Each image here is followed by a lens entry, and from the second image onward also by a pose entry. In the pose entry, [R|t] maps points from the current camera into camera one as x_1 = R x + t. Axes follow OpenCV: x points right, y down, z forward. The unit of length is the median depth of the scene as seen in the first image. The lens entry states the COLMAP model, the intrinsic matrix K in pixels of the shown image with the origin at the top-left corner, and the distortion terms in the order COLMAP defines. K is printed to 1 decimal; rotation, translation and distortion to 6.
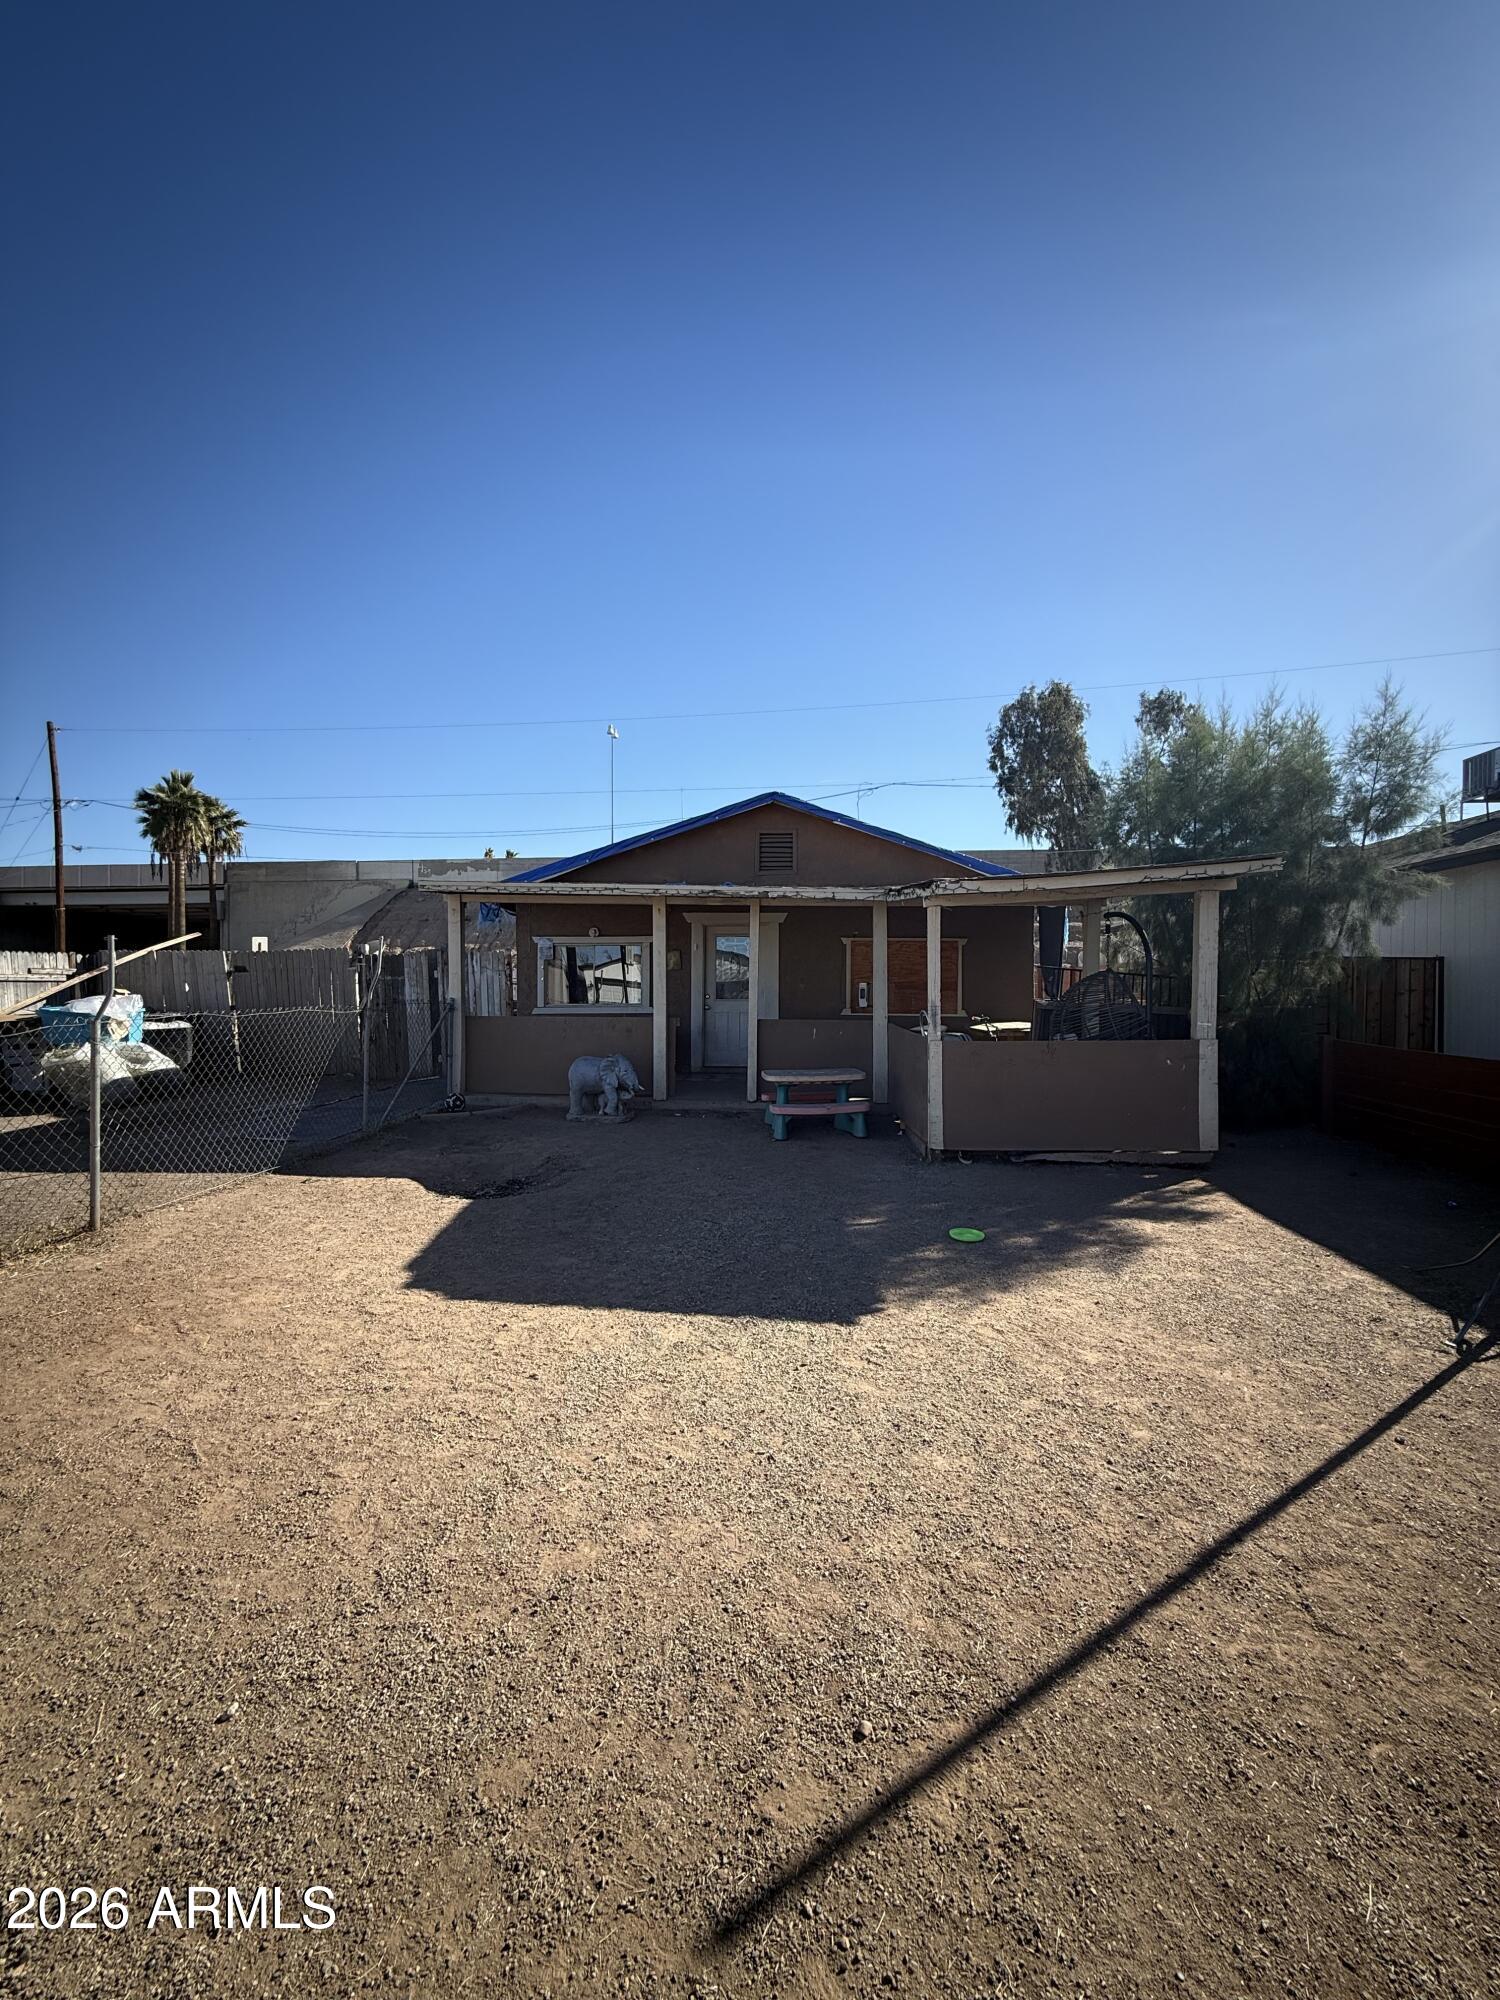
lens RADIAL K [[795.9, 0, 752.7], [0, 795.9, 994.7], [0, 0, 1]] dist [-0.000027, 0.000382]
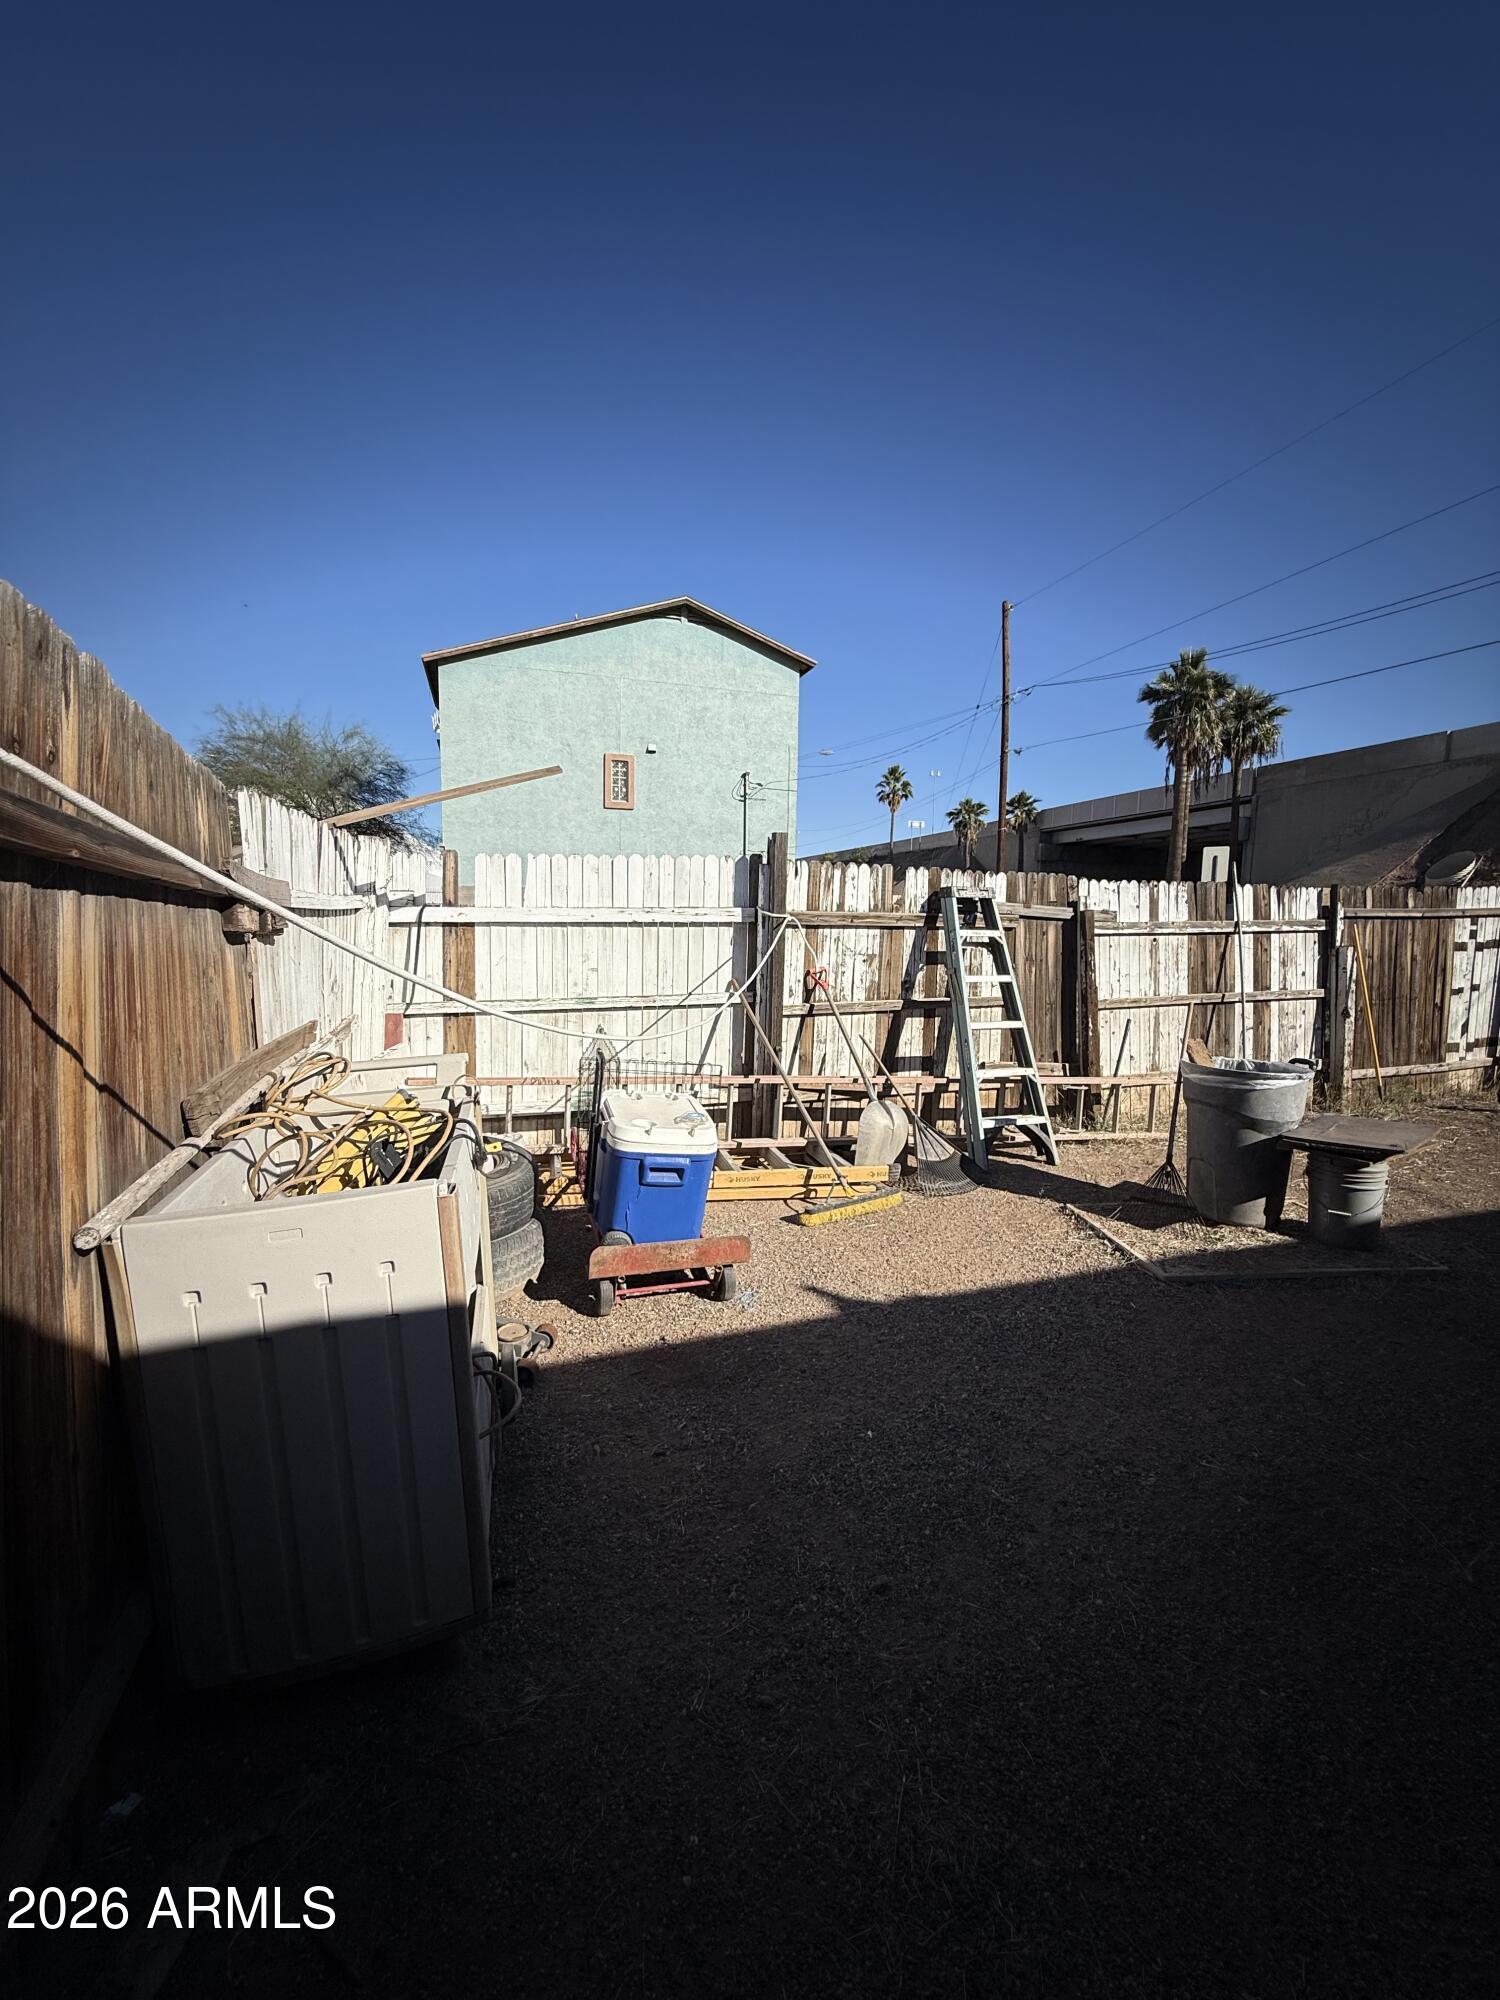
lens RADIAL K [[795.9, 0, 752.7], [0, 795.9, 994.7], [0, 0, 1]] dist [-0.000027, 0.000382]
pose [[0.371826, 0.102147, -0.922665, -0.595881], [-0.026545, 0.994691, 0.099423, -0.036285], [0.927923, -0.012476, 0.372564, 1.522927]]
